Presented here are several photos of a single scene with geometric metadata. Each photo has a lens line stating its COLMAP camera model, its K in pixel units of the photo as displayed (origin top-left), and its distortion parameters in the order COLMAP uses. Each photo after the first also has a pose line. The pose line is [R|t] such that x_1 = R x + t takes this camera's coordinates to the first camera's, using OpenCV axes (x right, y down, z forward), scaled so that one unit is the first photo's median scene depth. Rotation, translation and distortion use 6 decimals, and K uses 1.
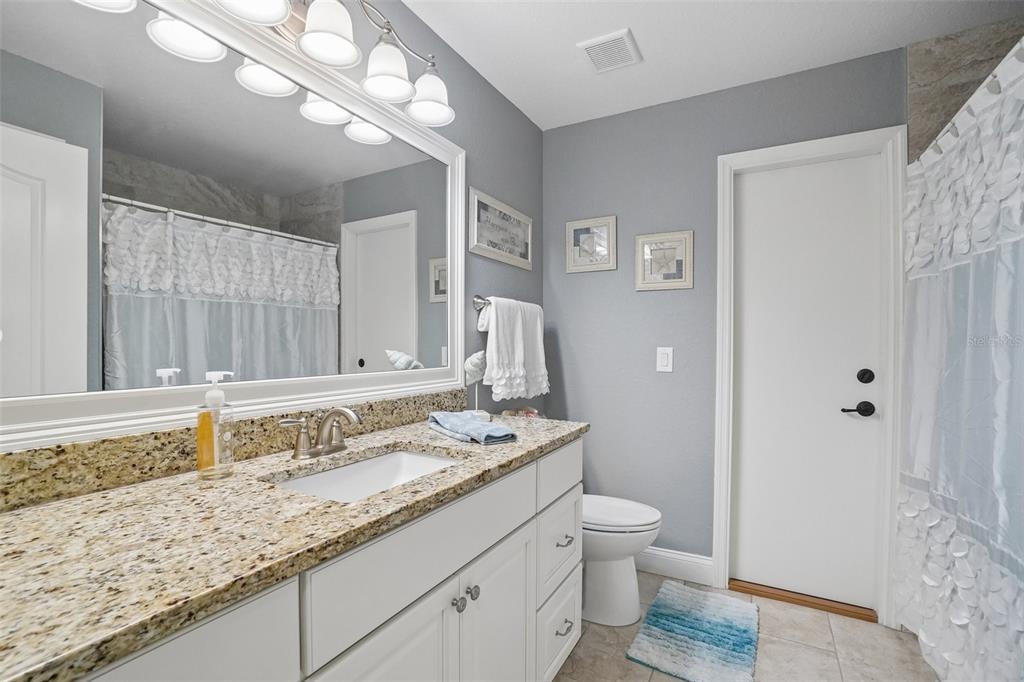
lens RADIAL K [[452.7, 0, 512.6], [0, 452.7, 363.3], [0, 0, 1]] dist [-0.032104, 0.000192]
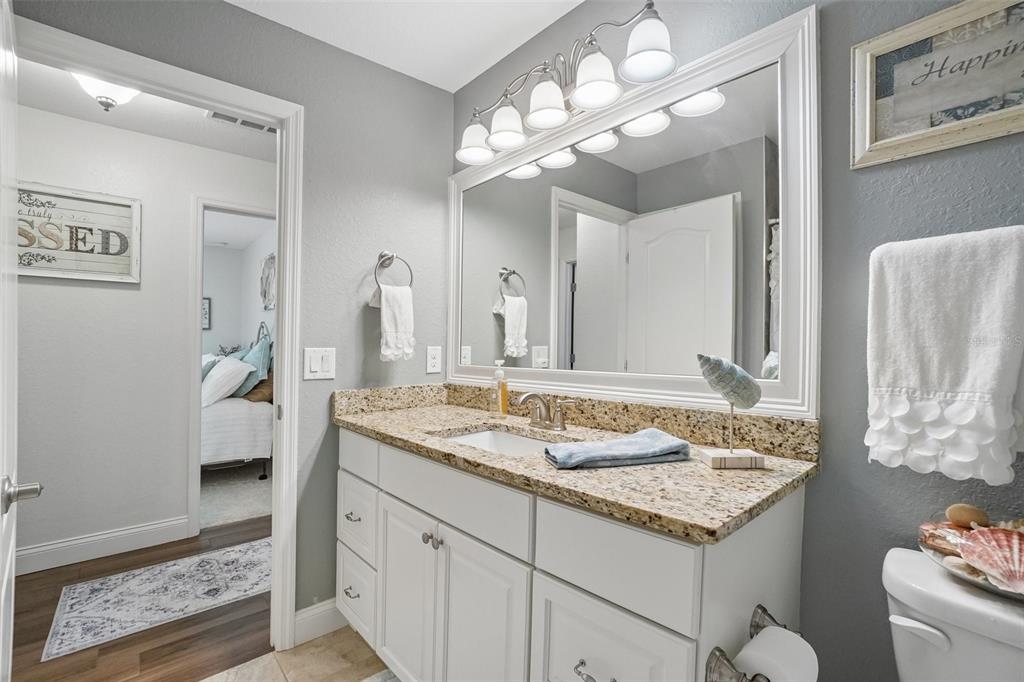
lens RADIAL K [[460.3, 0, 515.9], [0, 460.3, 335.1], [0, 0, 1]] dist [-0.036111, 0.000697]
pose [[-0.320176, -0.019899, -0.947149, 0.761497], [-0.032852, 0.999411, -0.009892, -0.046707], [0.946788, 0.027949, -0.320641, 1.147795]]
